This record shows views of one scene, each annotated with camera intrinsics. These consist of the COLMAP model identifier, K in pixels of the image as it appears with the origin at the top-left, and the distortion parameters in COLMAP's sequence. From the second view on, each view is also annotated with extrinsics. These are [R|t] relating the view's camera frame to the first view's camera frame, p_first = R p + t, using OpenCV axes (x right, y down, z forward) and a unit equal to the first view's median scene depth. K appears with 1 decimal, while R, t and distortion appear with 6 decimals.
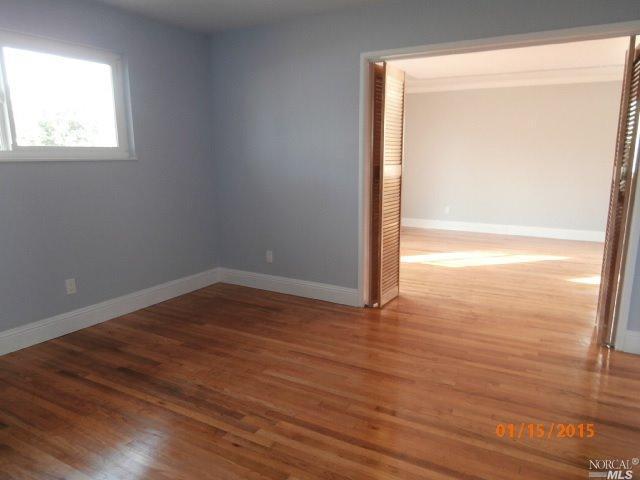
lens RADIAL K [[449.6, 0, 320.0], [0, 449.6, 240.0], [0, 0, 1]] dist [0.018327, 0.001320]
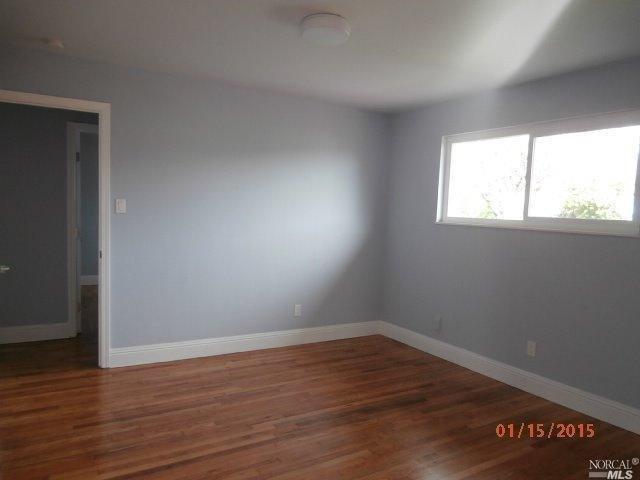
lens RADIAL K [[441.5, 0, 320.0], [0, 441.5, 240.0], [0, 0, 1]] dist [-0.055975, -0.000153]
pose [[-0.453451, 0.042429, -0.890271, 0.664138], [-0.202782, 0.967759, 0.149407, -0.229129], [0.867906, 0.248280, -0.430227, 1.129515]]
